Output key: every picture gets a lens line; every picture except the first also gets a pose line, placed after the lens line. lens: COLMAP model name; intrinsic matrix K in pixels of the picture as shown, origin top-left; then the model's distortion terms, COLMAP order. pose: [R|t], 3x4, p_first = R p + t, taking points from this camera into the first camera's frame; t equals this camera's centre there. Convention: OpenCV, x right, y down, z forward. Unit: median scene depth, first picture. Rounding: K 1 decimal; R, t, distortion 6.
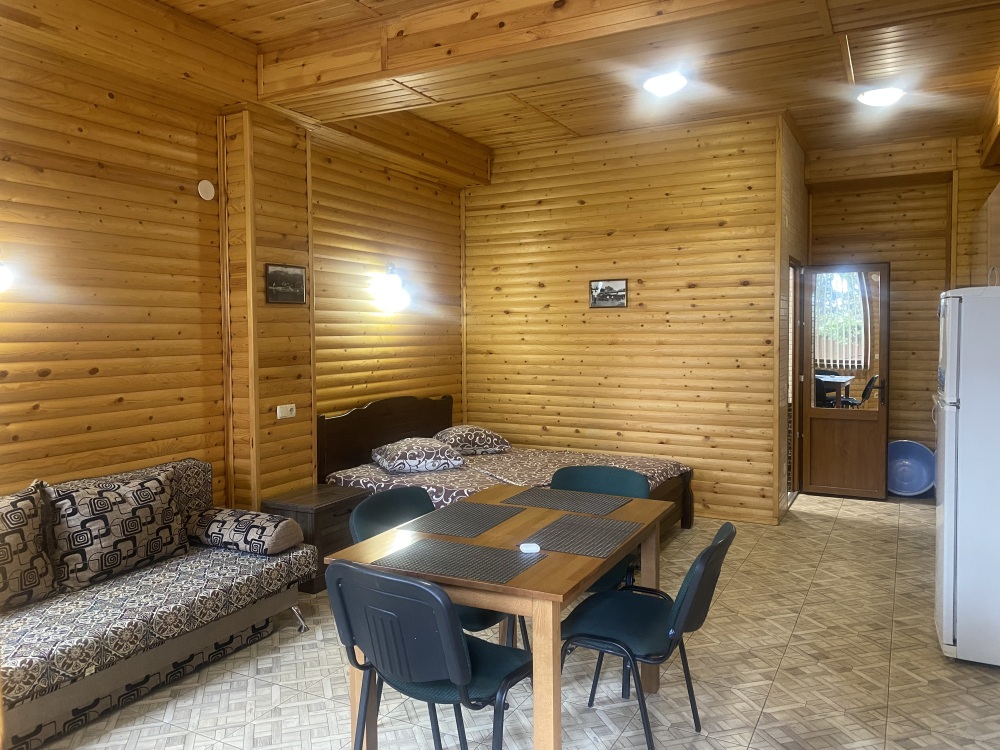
lens RADIAL K [[759.9, 0, 496.9], [0, 759.9, 370.4], [0, 0, 1]] dist [0.081923, -0.090204]
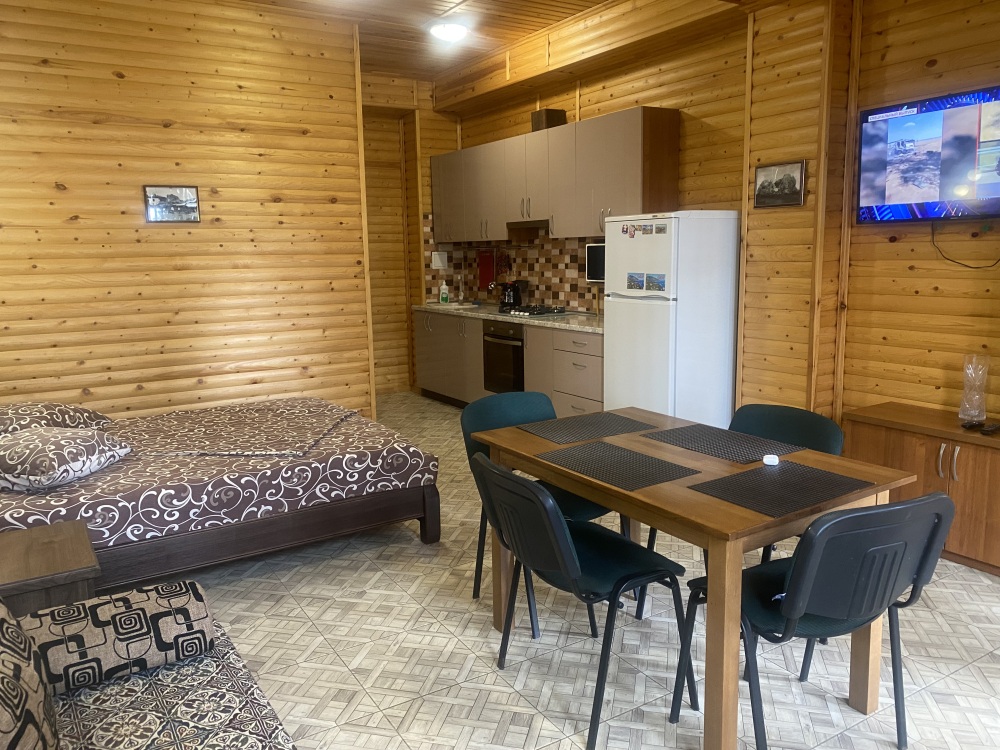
lens RADIAL K [[759.9, 0, 496.9], [0, 759.9, 370.4], [0, 0, 1]] dist [0.081923, -0.090204]
pose [[0.505897, -0.140649, 0.851050, -0.391555], [0.063850, 0.990016, 0.125661, -0.011048], [-0.860227, -0.009232, 0.509827, 0.327696]]
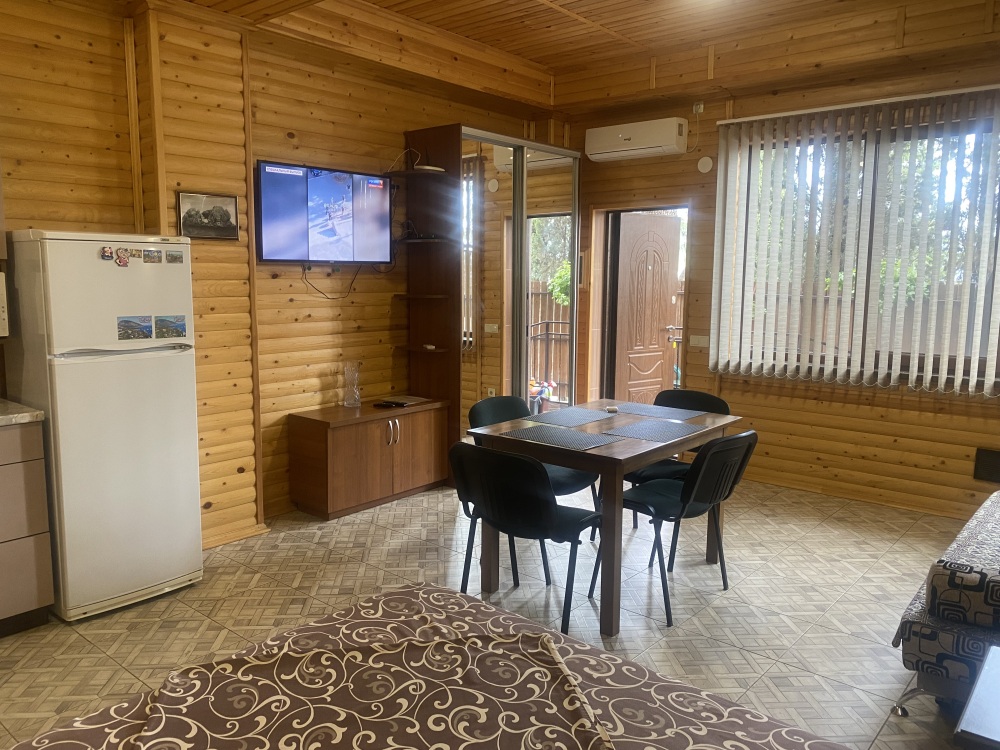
lens RADIAL K [[759.9, 0, 496.9], [0, 759.9, 370.4], [0, 0, 1]] dist [0.081923, -0.090204]
pose [[-0.977091, -0.029659, 0.210743, -0.022348], [0.009389, 0.983270, 0.181910, -0.061599], [-0.212613, 0.179722, -0.960467, 1.071059]]
